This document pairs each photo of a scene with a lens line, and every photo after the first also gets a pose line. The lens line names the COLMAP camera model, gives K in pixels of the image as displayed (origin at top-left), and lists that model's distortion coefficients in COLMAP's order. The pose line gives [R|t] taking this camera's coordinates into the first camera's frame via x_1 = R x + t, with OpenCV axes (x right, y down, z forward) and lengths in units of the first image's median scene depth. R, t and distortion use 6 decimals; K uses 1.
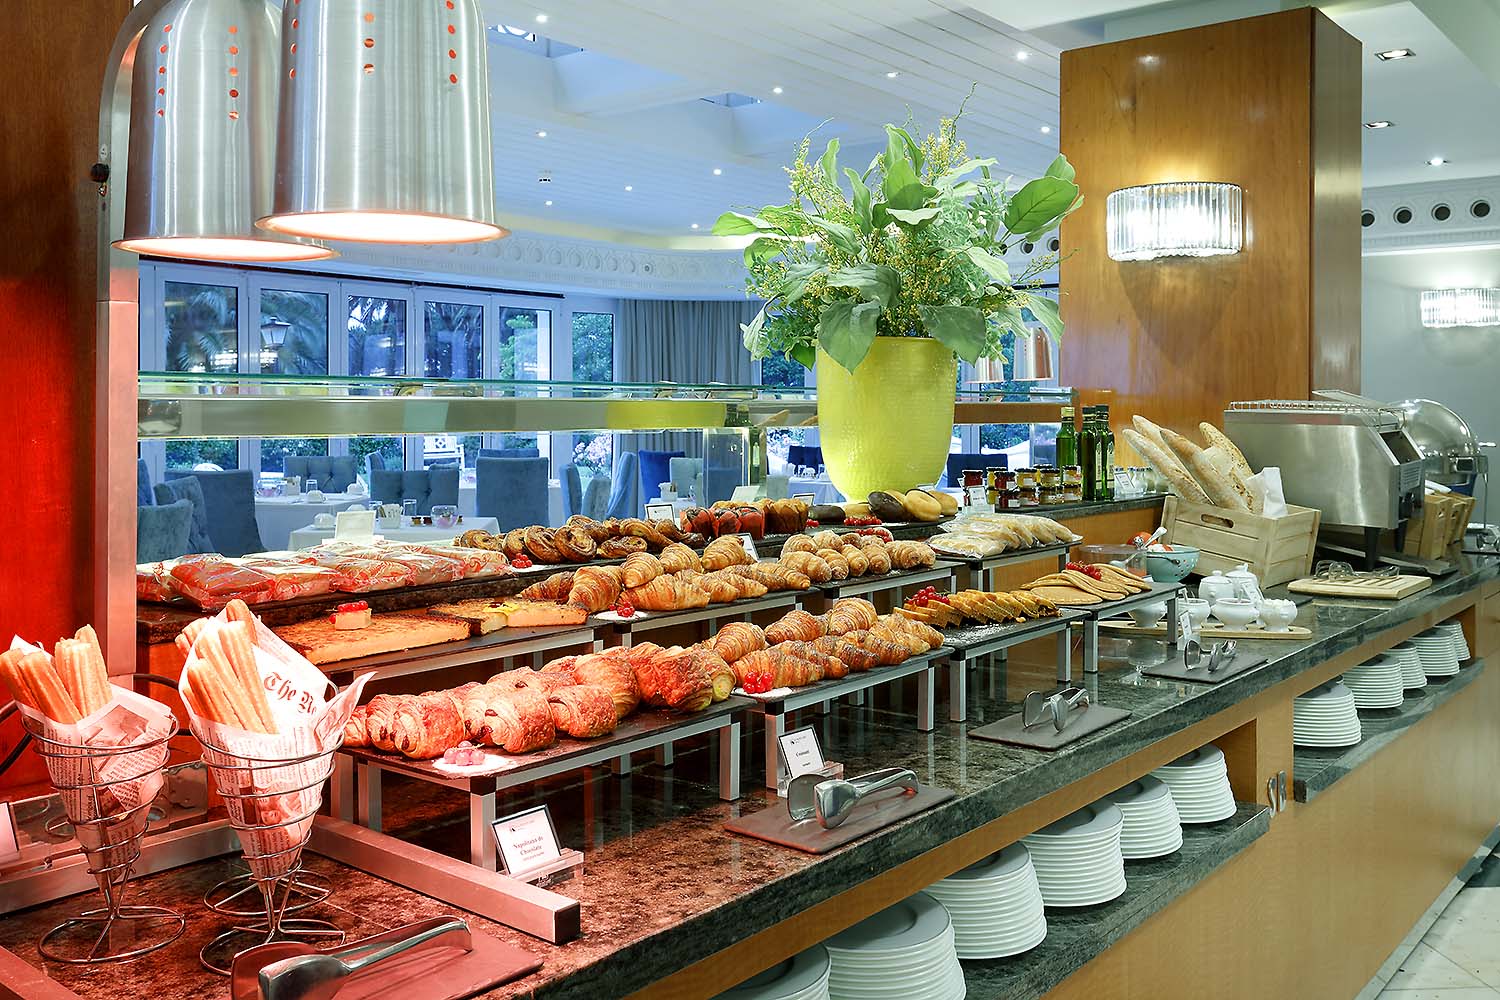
lens RADIAL K [[1306.0, 0, 750.0], [0, 1306.0, 500.0], [0, 0, 1]] dist [0.144203, 0.002310]
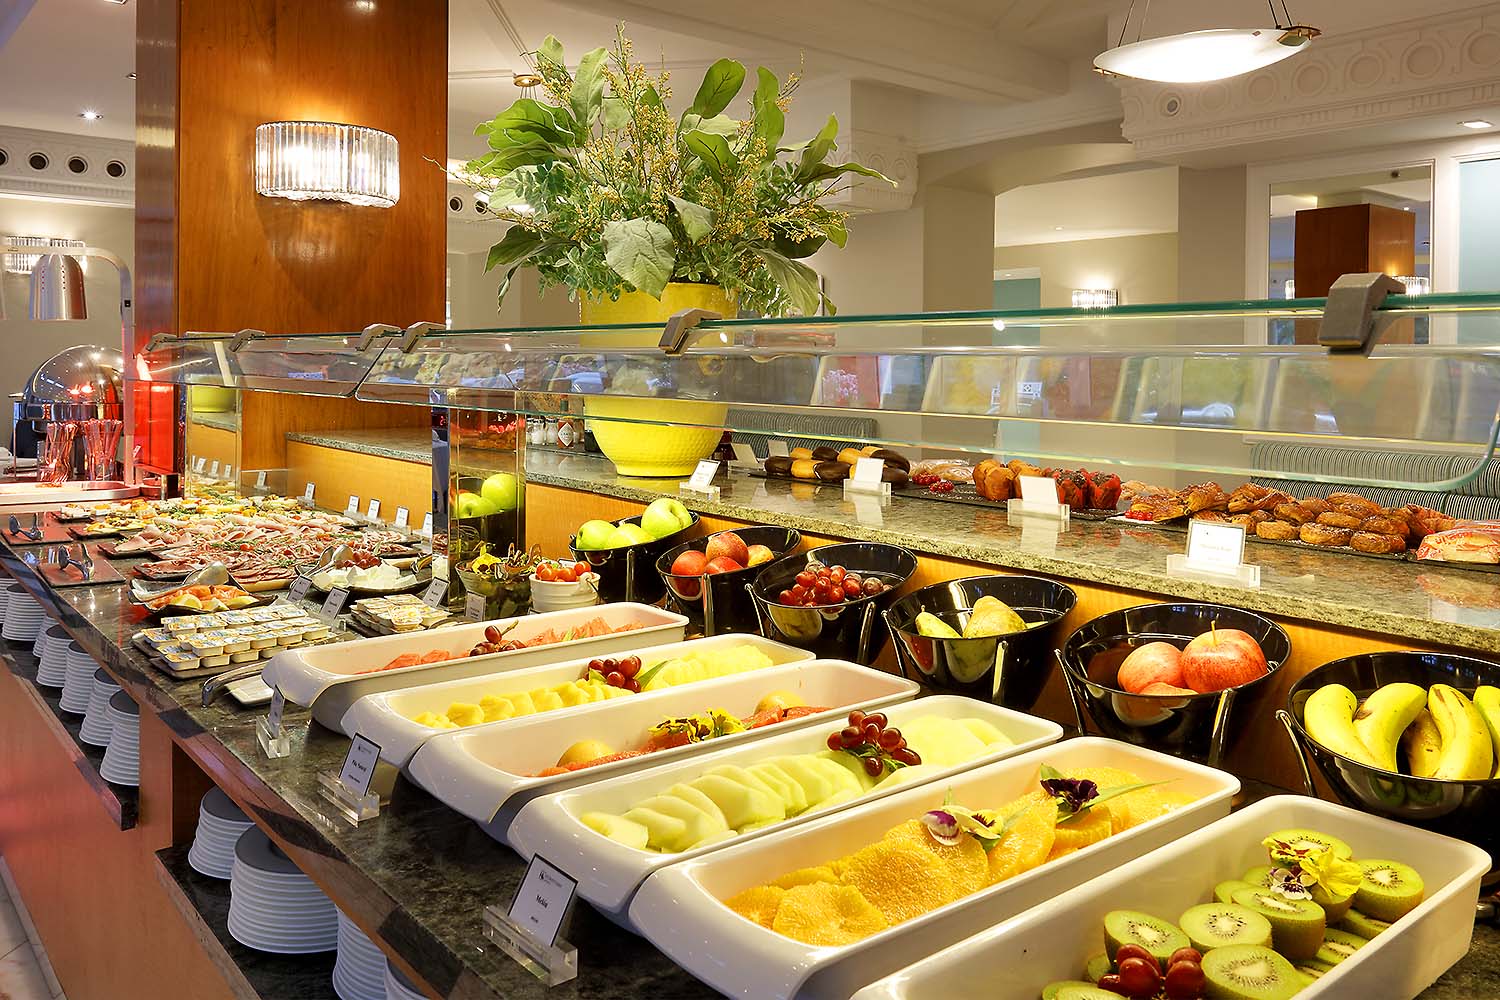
lens RADIAL K [[1163.2, 0, 750.0], [0, 1163.2, 500.0], [0, 0, 1]] dist [0.010088, 0.008113]
pose [[0.198466, -0.130800, 0.971341, -0.472159], [0.069648, 0.990432, 0.119140, -0.046548], [-0.977630, 0.044007, 0.205677, 0.530075]]
